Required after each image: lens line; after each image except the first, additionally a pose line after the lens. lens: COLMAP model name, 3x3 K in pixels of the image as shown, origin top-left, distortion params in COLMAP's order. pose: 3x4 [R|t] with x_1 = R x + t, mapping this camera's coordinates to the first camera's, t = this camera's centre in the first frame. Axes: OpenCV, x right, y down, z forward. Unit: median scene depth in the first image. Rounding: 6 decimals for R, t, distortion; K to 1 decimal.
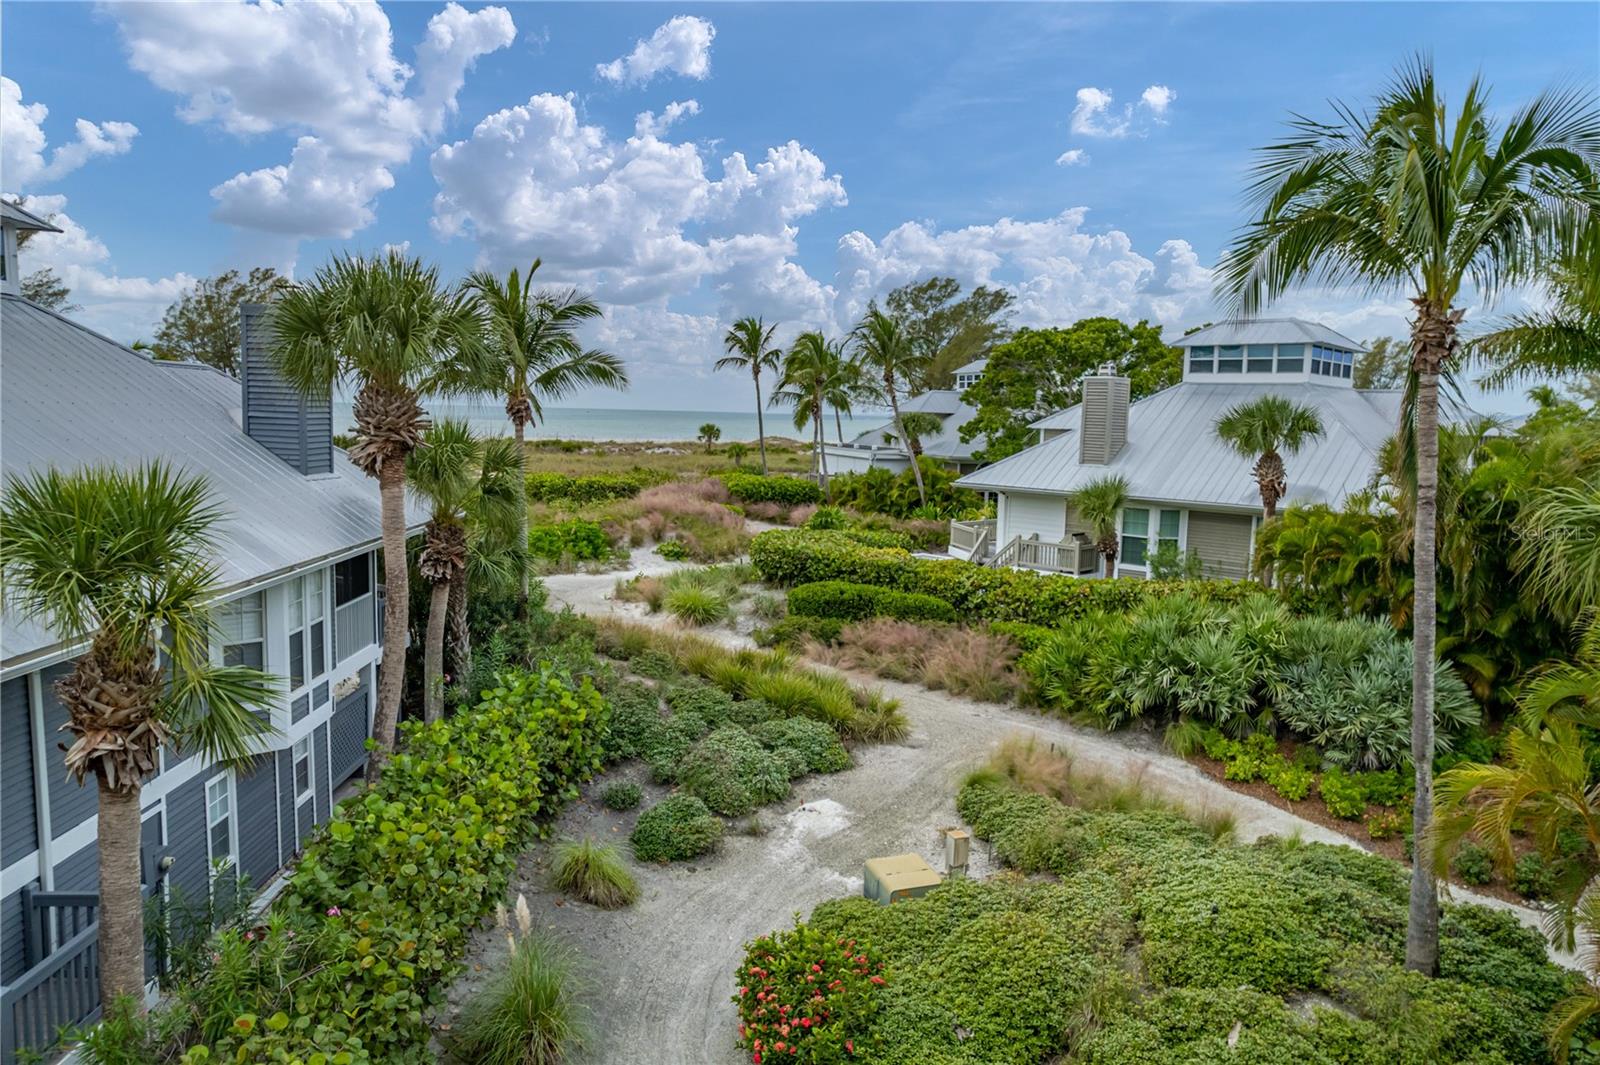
lens RADIAL K [[1027.1, 0, 807.0], [0, 1027.1, 539.1], [0, 0, 1]] dist [-0.072625, 0.074013]
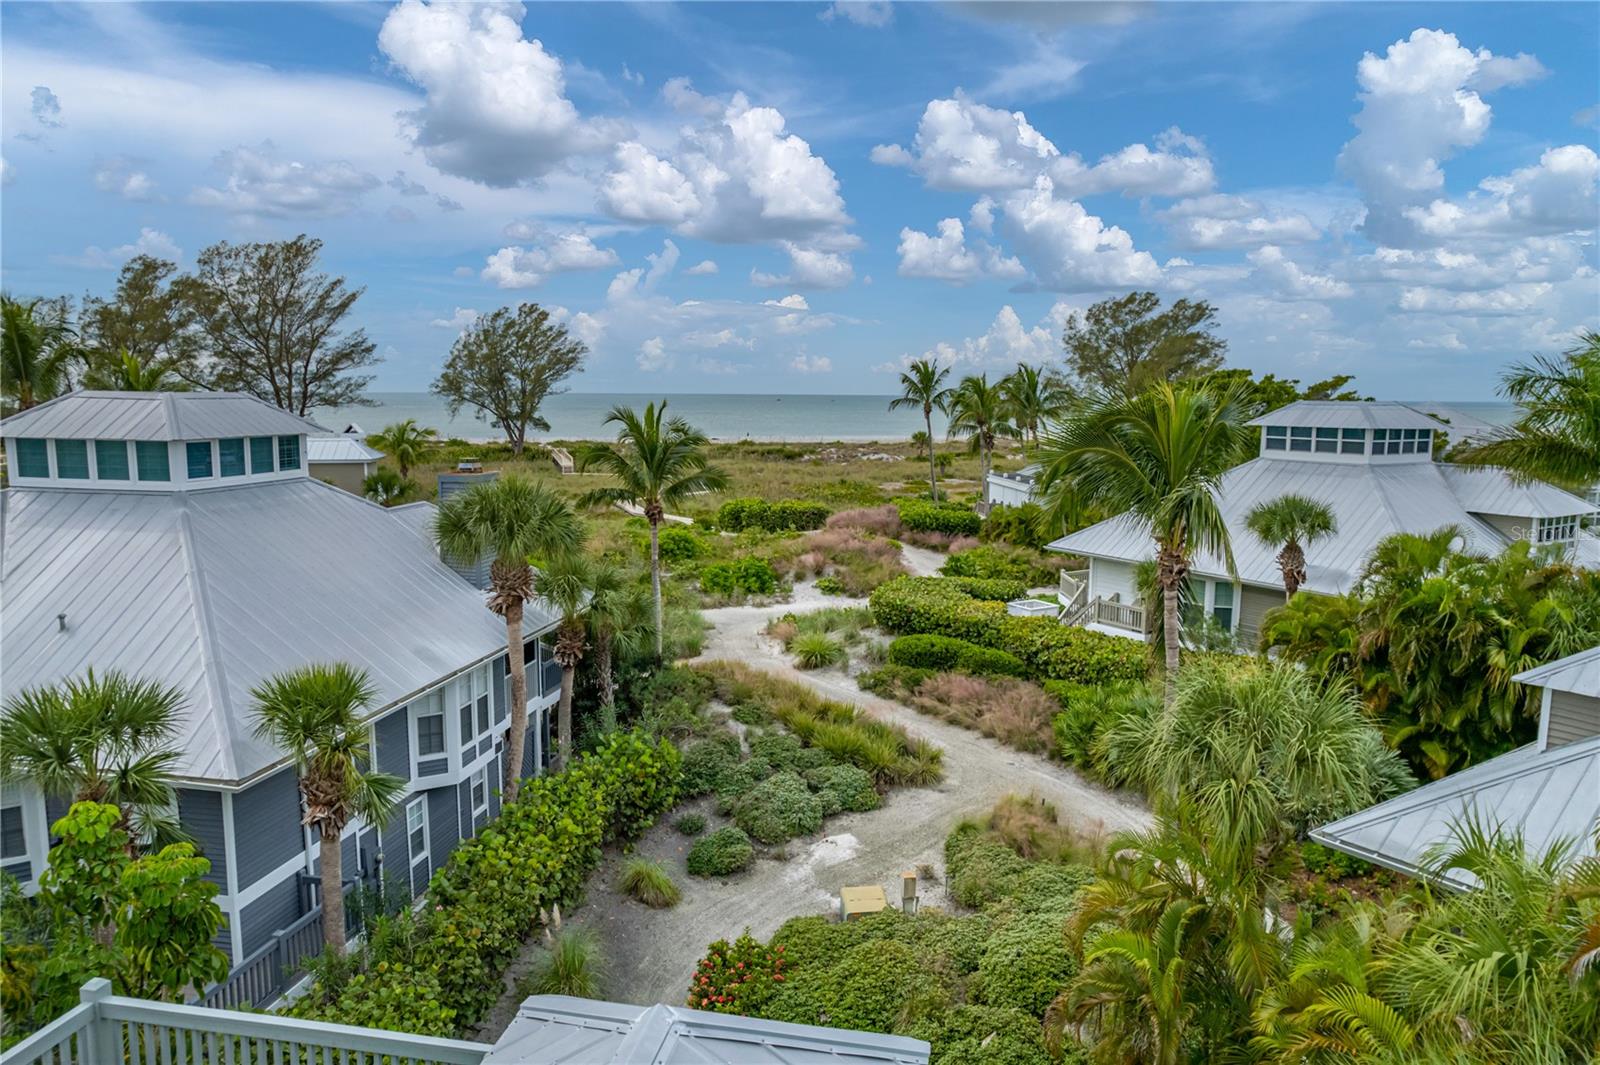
lens RADIAL K [[1012.4, 0, 849.4], [0, 1012.4, 533.1], [0, 0, 1]] dist [-0.045792, 0.004250]
pose [[0.979186, 0.013902, -0.202487, 0.227522], [-0.010348, 0.999773, 0.018598, -0.128860], [0.202700, -0.016116, 0.979108, -0.218732]]
